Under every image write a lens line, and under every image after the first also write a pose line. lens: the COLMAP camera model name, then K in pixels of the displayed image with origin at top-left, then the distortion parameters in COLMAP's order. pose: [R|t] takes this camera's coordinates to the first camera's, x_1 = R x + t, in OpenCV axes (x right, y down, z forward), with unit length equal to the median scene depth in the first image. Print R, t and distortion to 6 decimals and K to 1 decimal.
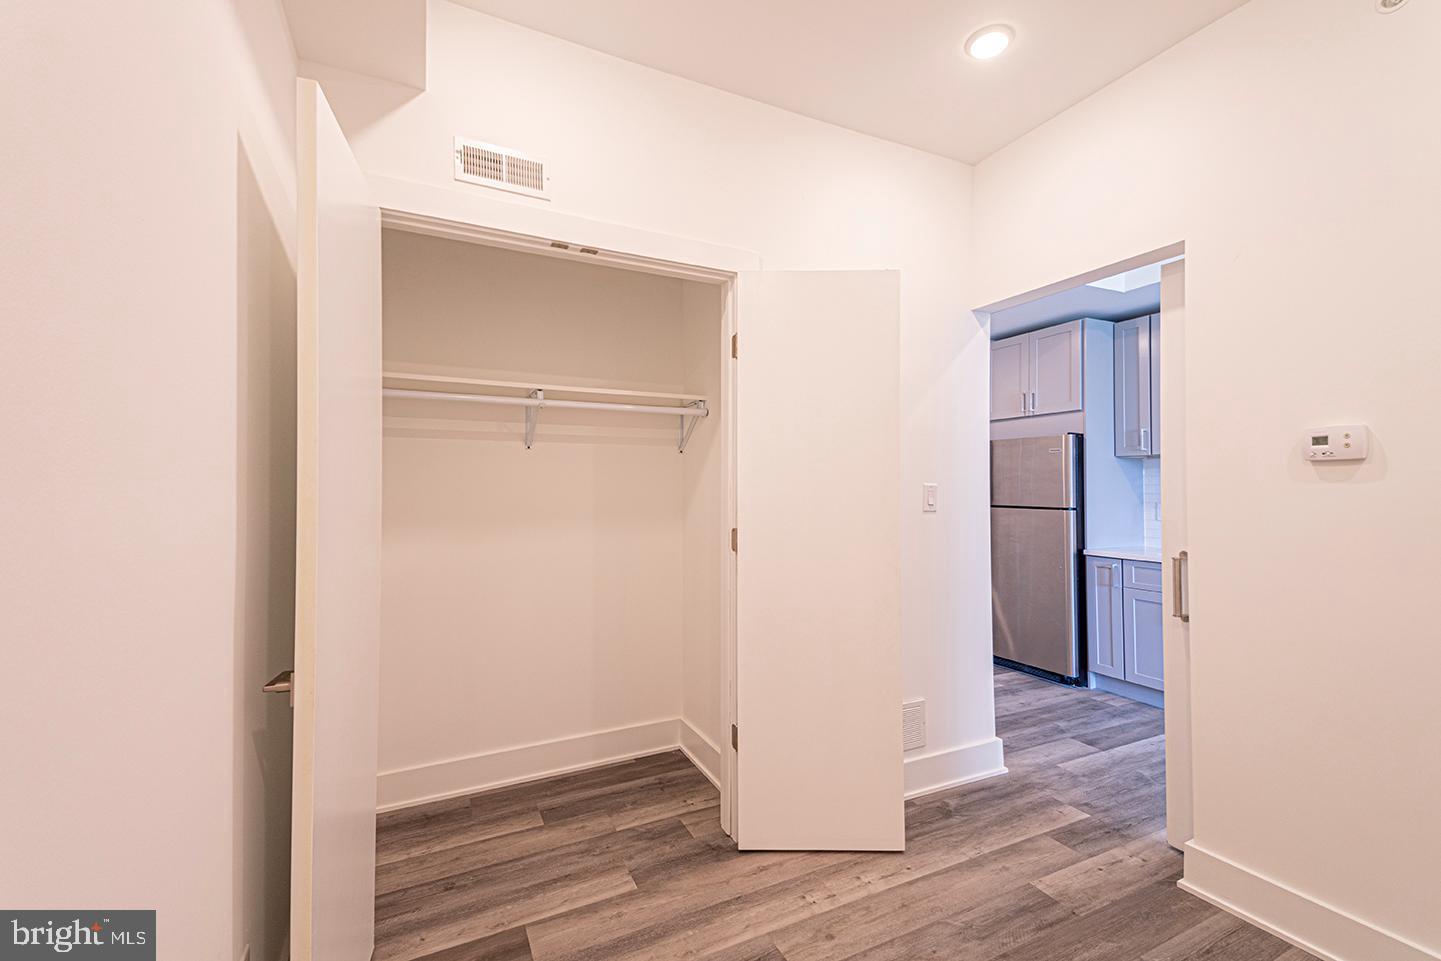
lens RADIAL K [[643.2, 0, 720.5], [0, 643.2, 480.5], [0, 0, 1]] dist [0.079487, -0.000046]
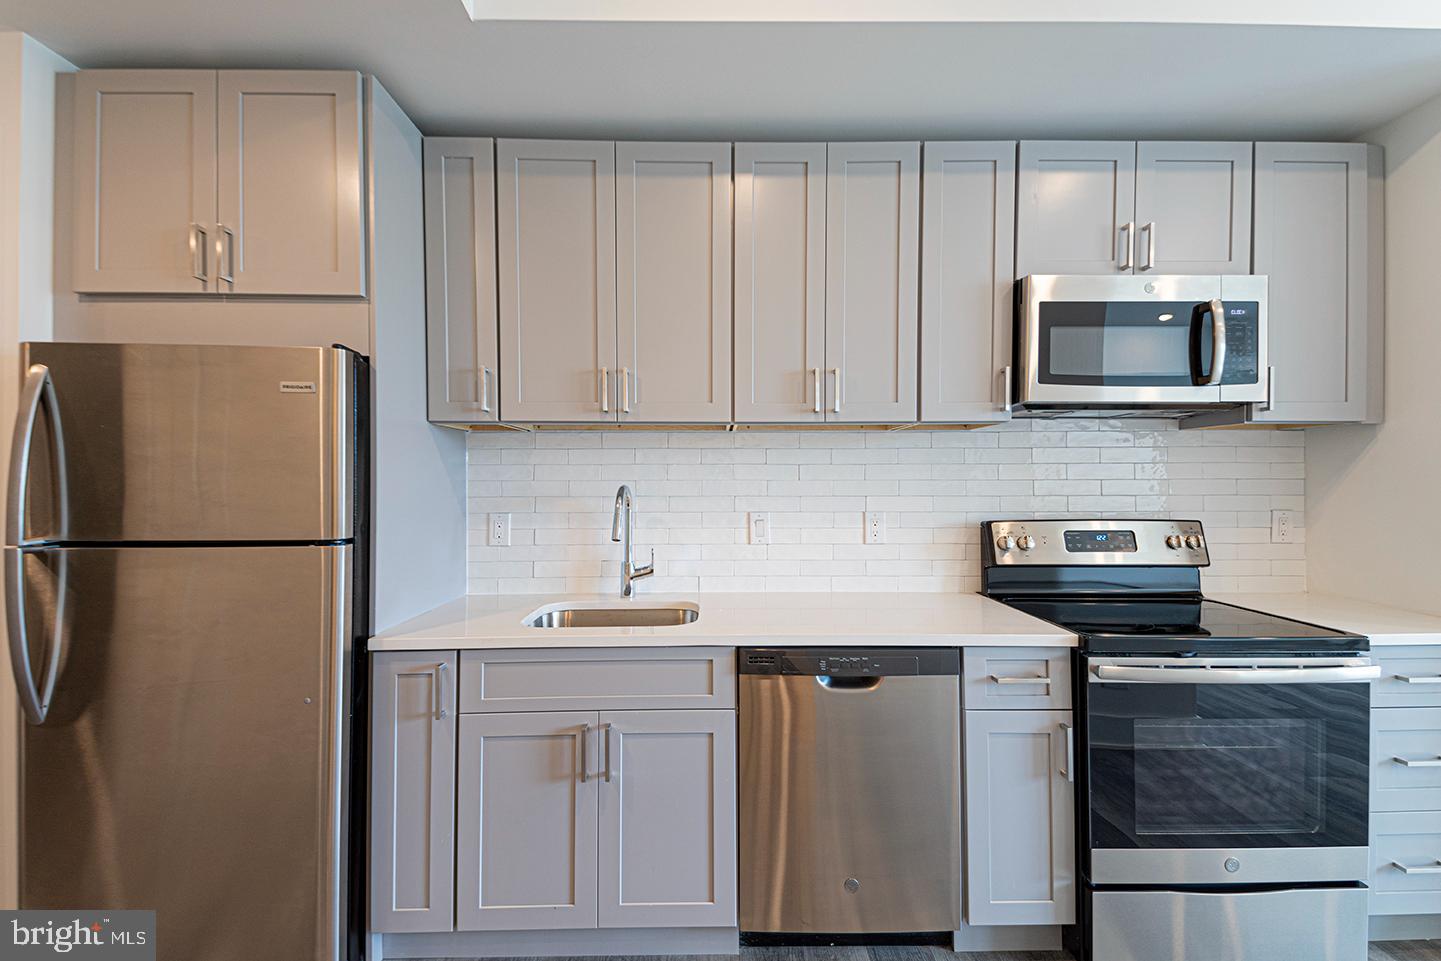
lens RADIAL K [[612.5, 0, 736.1], [0, 612.5, 478.5], [0, 0, 1]] dist [0.025568, -0.000129]
pose [[0.433048, 0.005316, 0.901355, 0.627548], [-0.008822, 0.999960, -0.001659, 0.008742], [-0.901328, -0.007233, 0.433077, 1.301906]]
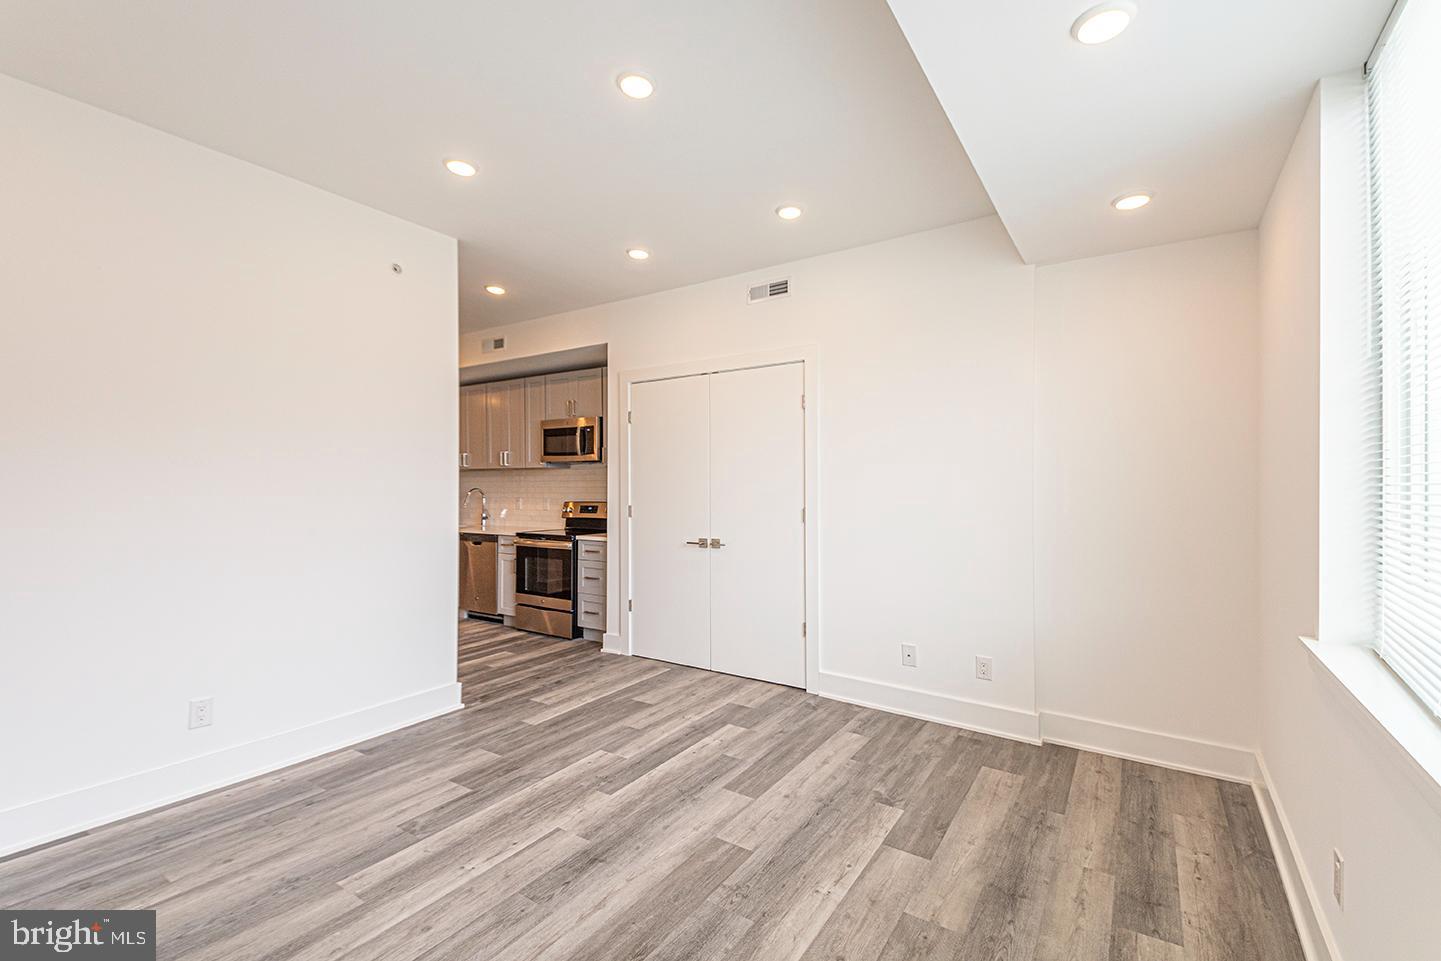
lens RADIAL K [[632.3, 0, 728.4], [0, 632.3, 481.8], [0, 0, 1]] dist [0.070170, -0.032378]
pose [[0.872244, 0.006186, 0.489031, 0.979649], [-0.004799, 0.999980, -0.004088, -0.009399], [-0.489047, 0.001219, 0.872257, -1.683262]]
